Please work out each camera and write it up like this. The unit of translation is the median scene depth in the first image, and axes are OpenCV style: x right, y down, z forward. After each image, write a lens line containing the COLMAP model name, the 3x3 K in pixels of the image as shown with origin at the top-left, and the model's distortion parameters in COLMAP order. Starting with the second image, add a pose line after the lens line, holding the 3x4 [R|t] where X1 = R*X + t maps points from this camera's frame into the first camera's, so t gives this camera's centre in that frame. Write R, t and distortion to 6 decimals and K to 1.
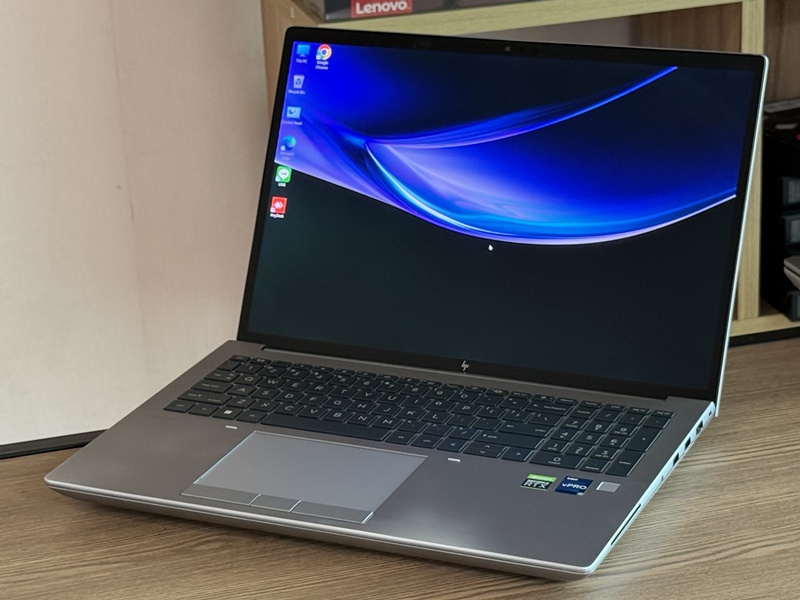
lens RADIAL K [[2105.5, 0, 396.7], [0, 2105.5, 300.8], [0, 0, 1]] dist [0.110037, 0.000000]
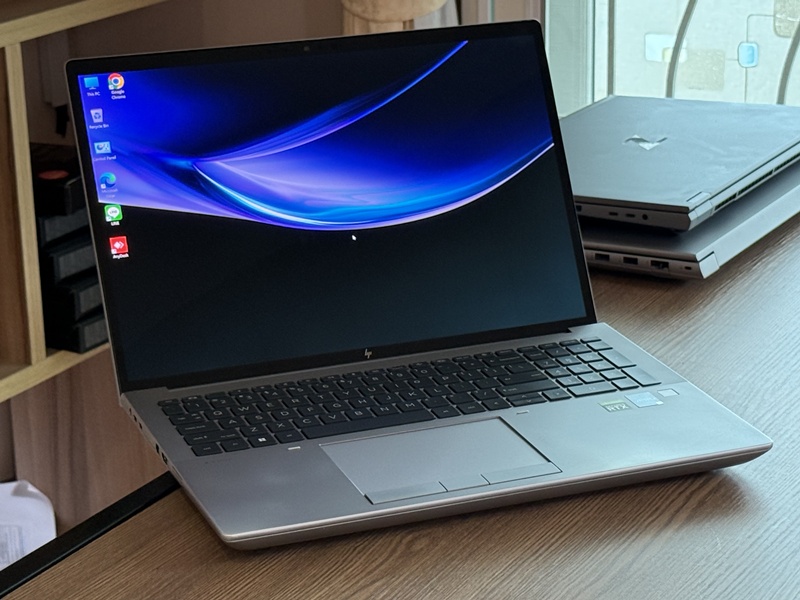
lens RADIAL K [[2123.0, 0, 401.1], [0, 2123.0, 299.6], [0, 0, 1]] dist [0.115826, 0.000000]
pose [[0.701166, -0.194001, 0.686098, -0.649360], [0.232642, 0.971856, 0.037050, -0.028545], [-0.673976, 0.133637, 0.726565, 0.234311]]
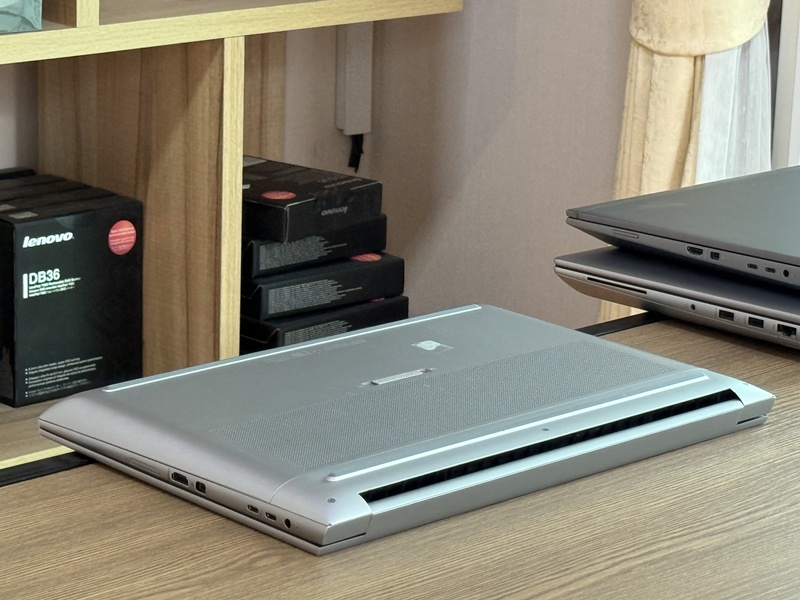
lens RADIAL K [[2574.8, 0, 397.5], [0, 2574.8, 292.3], [0, 0, 1]] dist [0.113228, 0.000000]
pose [[0.872342, -0.048463, 0.486488, -0.461978], [0.097788, 0.992263, -0.076500, 0.080935], [-0.479016, 0.114307, 0.870332, 0.065035]]
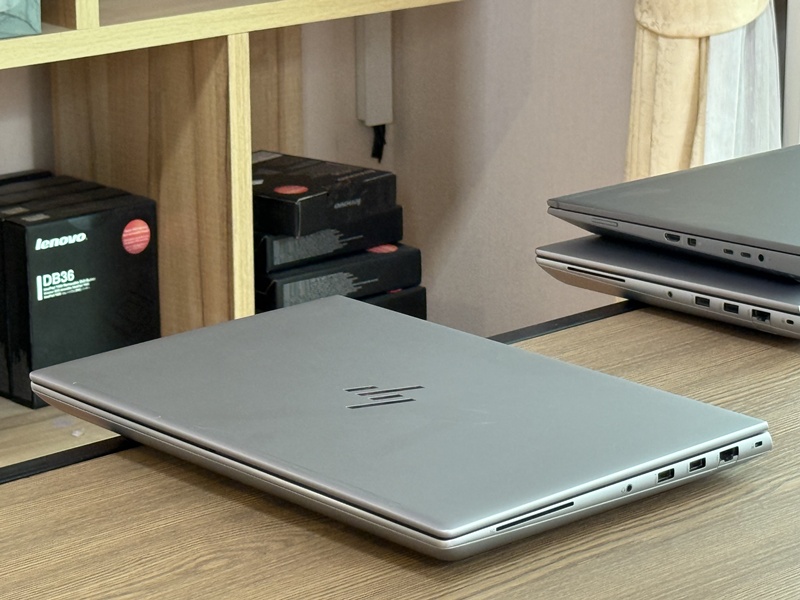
lens RADIAL K [[2574.8, 0, 401.1], [0, 2574.8, 305.1], [0, 0, 1]] dist [0.113228, 0.000000]
pose [[0.887160, -0.079799, 0.454510, -0.414609], [0.124200, 0.989881, -0.068632, 0.081012], [-0.444433, 0.117338, 0.888094, 0.039132]]
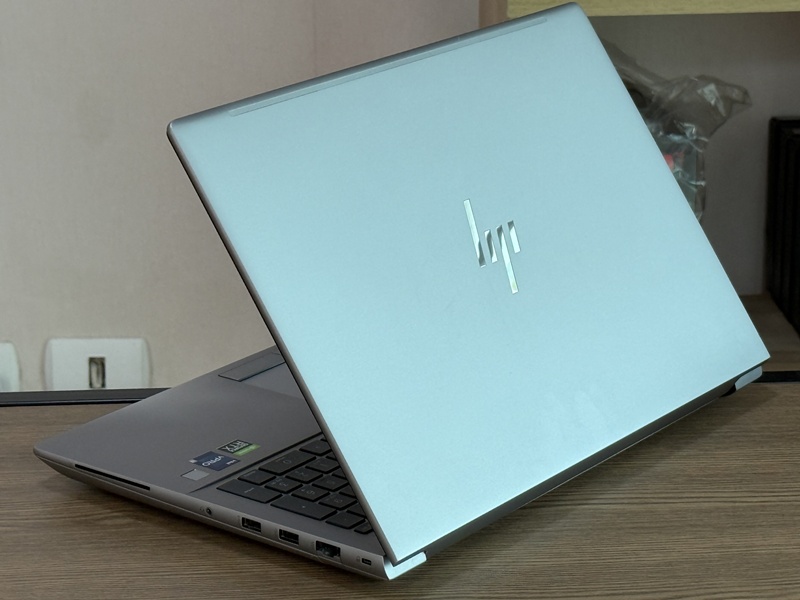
lens RADIAL K [[2438.0, 0, 402.4], [0, 2438.0, 299.4], [0, 0, 1]] dist [0.094077, 0.000000]
pose [[0.975869, 0.102152, -0.192988, 0.184914], [-0.107311, 0.994089, -0.016446, 0.024424], [0.190167, 0.036759, 0.981063, 0.020106]]
